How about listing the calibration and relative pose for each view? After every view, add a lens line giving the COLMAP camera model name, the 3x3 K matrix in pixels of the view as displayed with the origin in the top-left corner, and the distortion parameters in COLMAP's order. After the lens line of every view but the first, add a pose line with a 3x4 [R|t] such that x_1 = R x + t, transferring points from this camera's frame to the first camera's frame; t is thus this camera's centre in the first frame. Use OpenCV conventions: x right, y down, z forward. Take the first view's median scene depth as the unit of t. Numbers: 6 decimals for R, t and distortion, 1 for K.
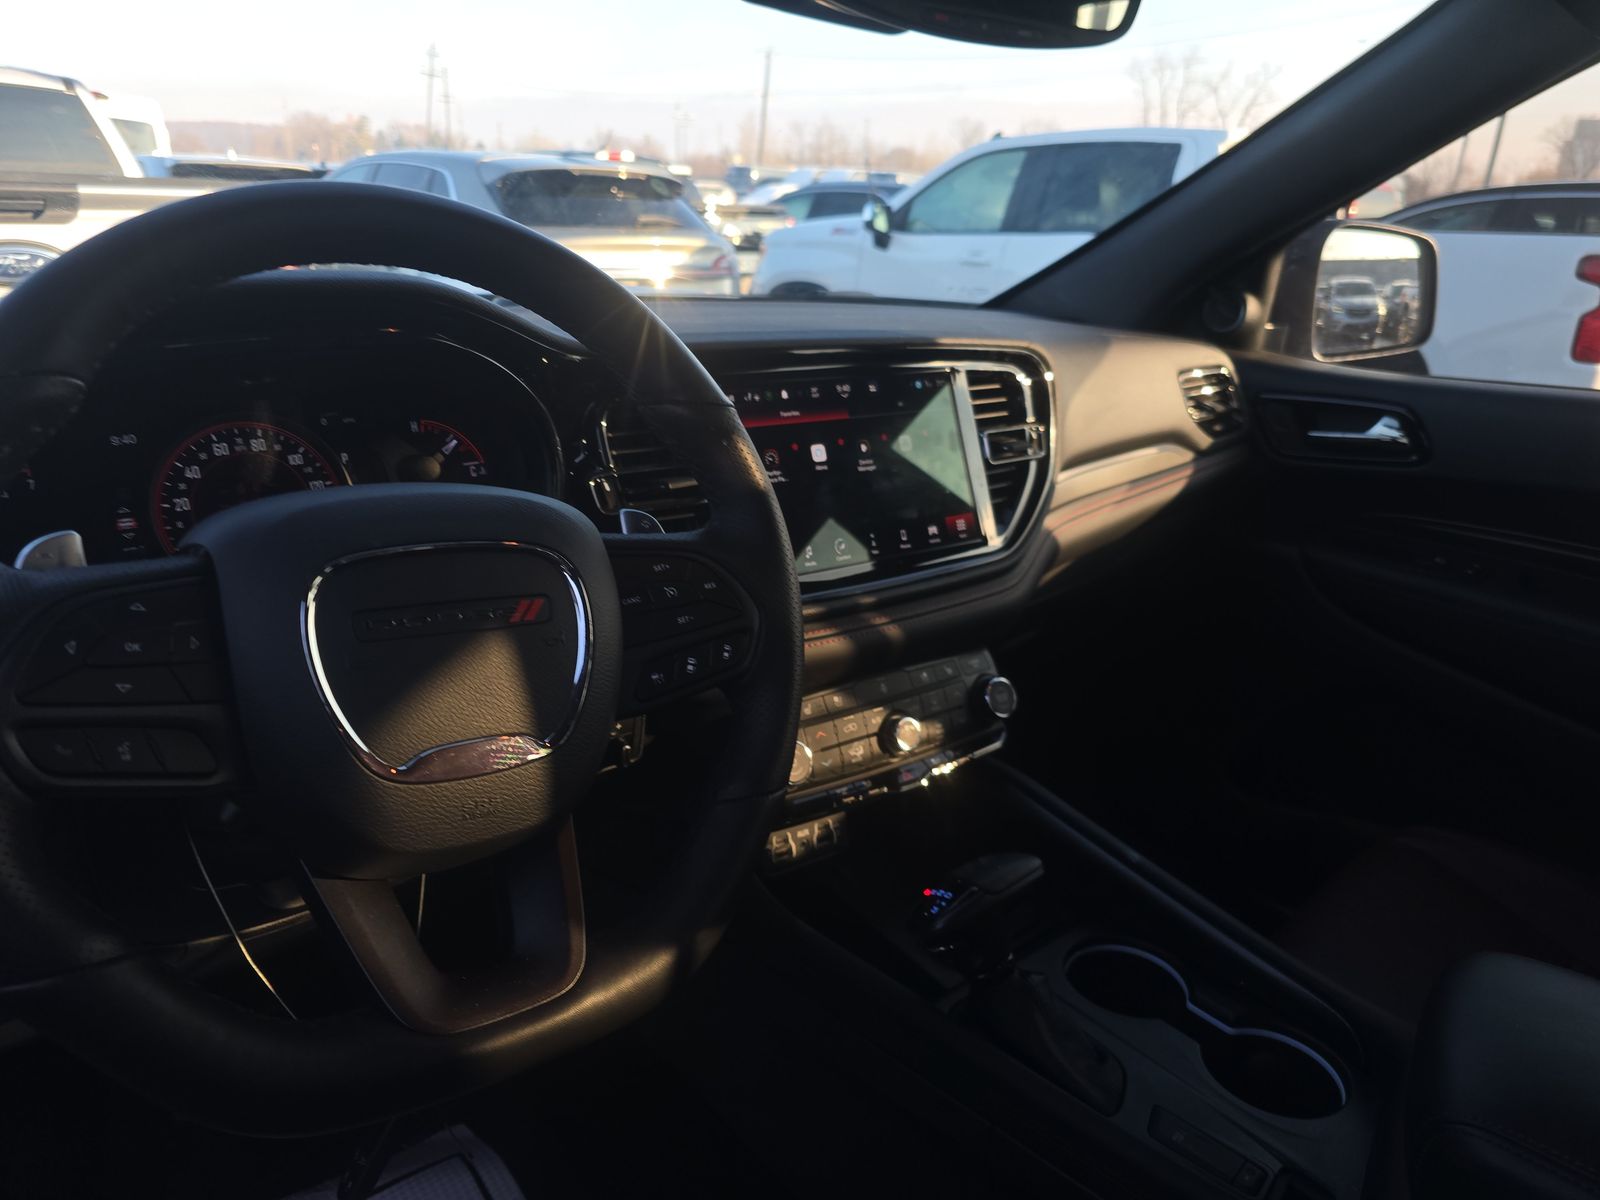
lens RADIAL K [[1083.5, 0, 806.2], [0, 1083.5, 582.2], [0, 0, 1]] dist [0.054282, -0.072084]
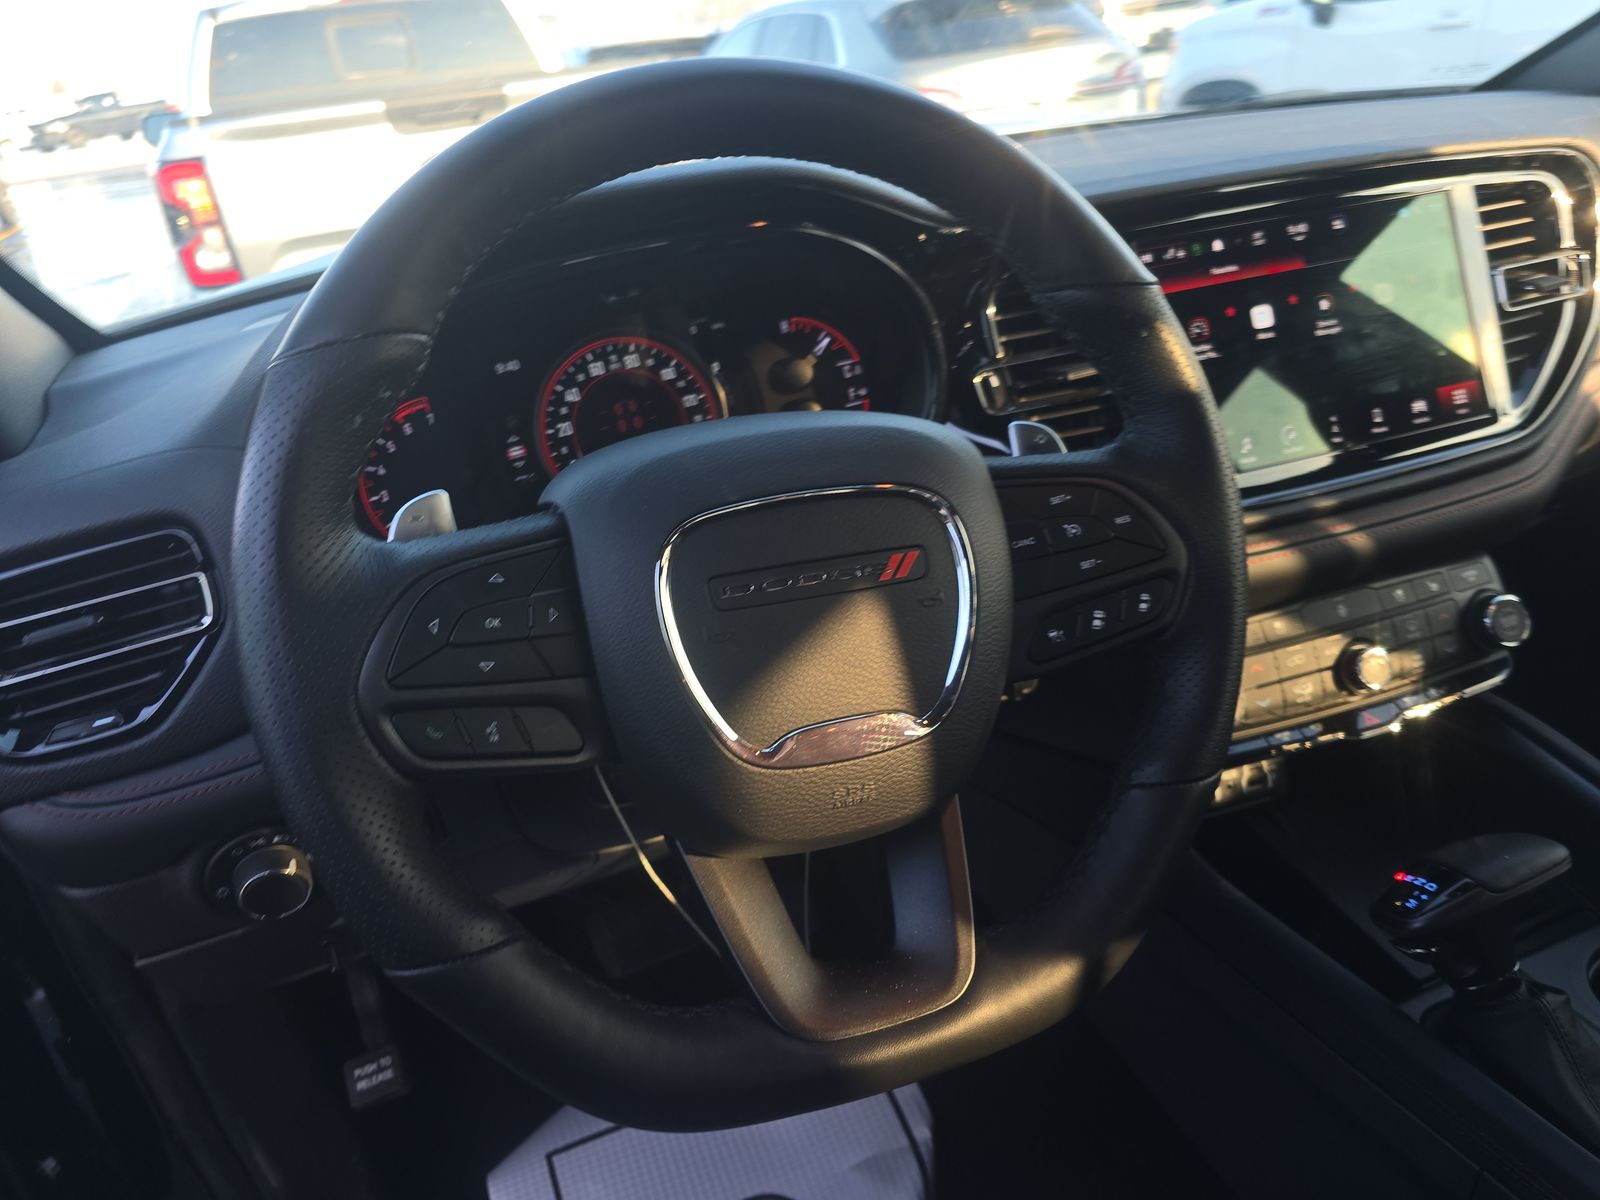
lens RADIAL K [[1083.5, 0, 806.2], [0, 1083.5, 582.2], [0, 0, 1]] dist [0.054282, -0.072084]
pose [[0.937003, 0.017456, -0.348885, -0.020414], [0.032695, 0.989984, 0.137342, -0.052659], [0.347788, -0.140097, 0.927047, 0.127780]]
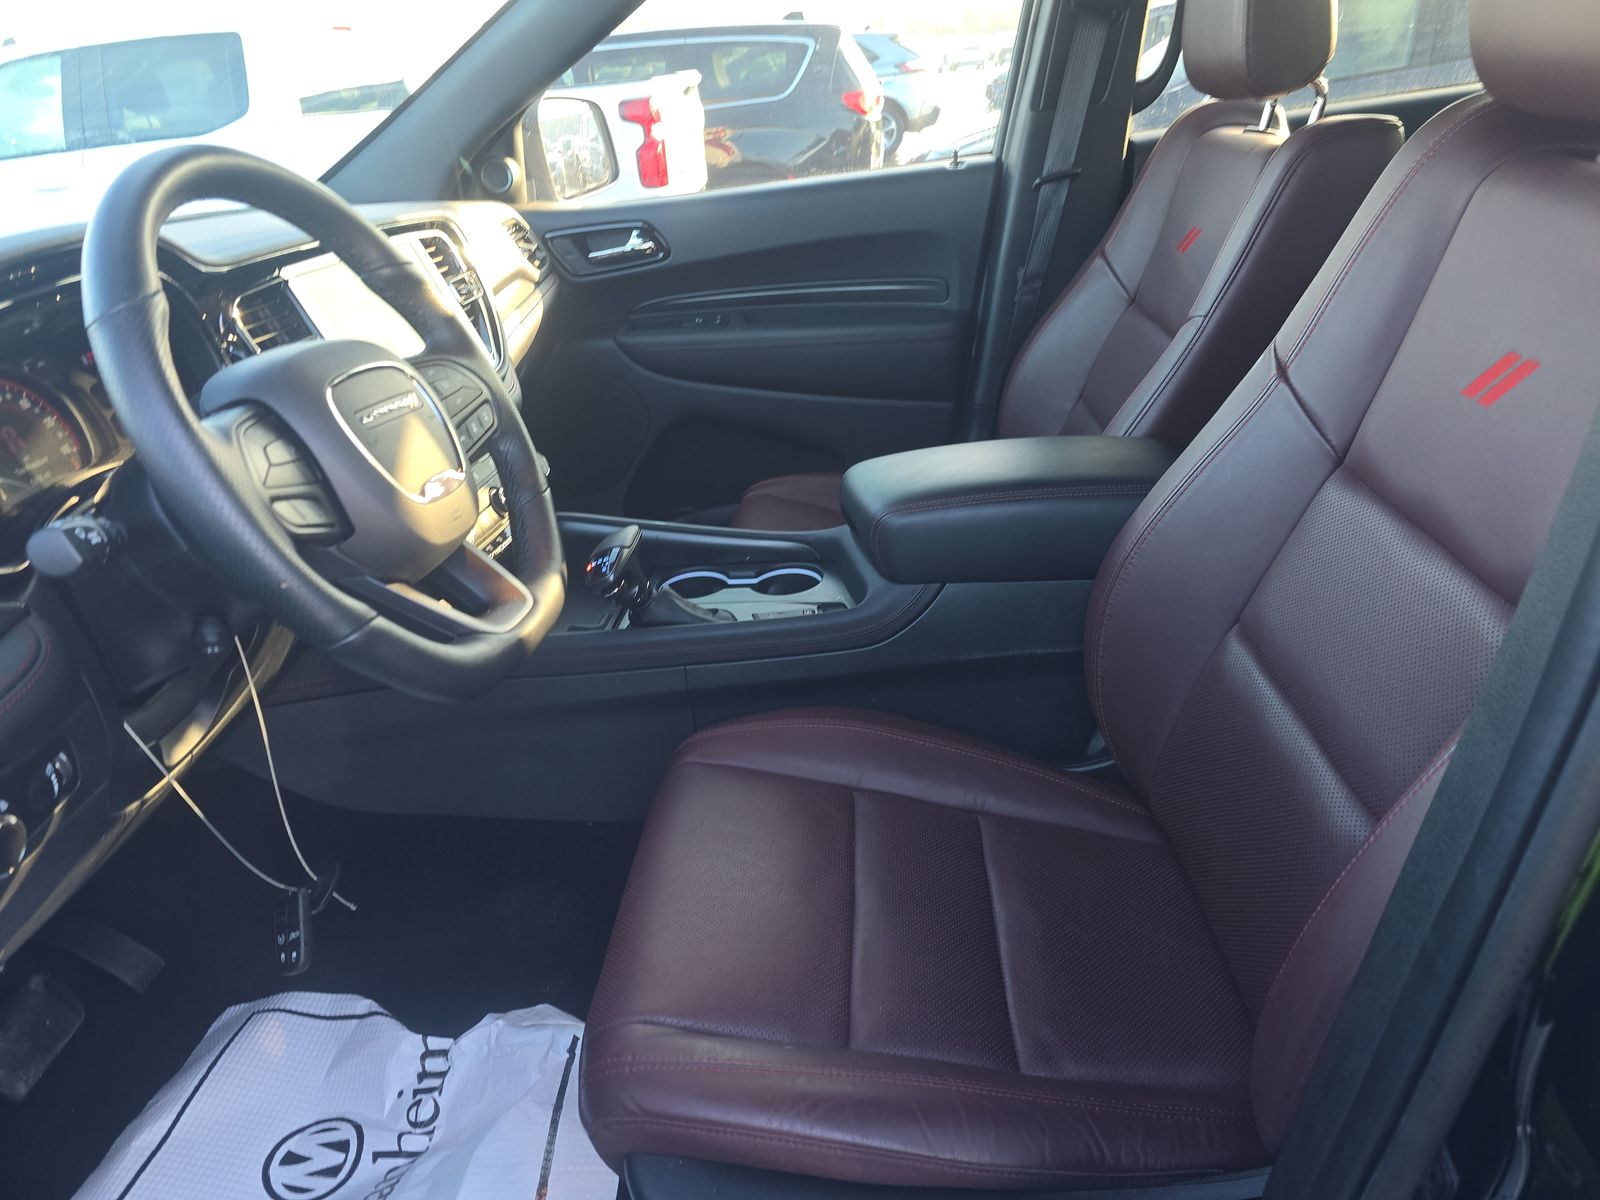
lens RADIAL K [[1083.5, 0, 806.2], [0, 1083.5, 582.2], [0, 0, 1]] dist [0.054282, -0.072084]
pose [[0.696688, -0.380702, 0.608023, -0.605204], [0.320525, 0.923455, 0.210938, 0.075867], [-0.641786, 0.047929, 0.765384, -0.371235]]
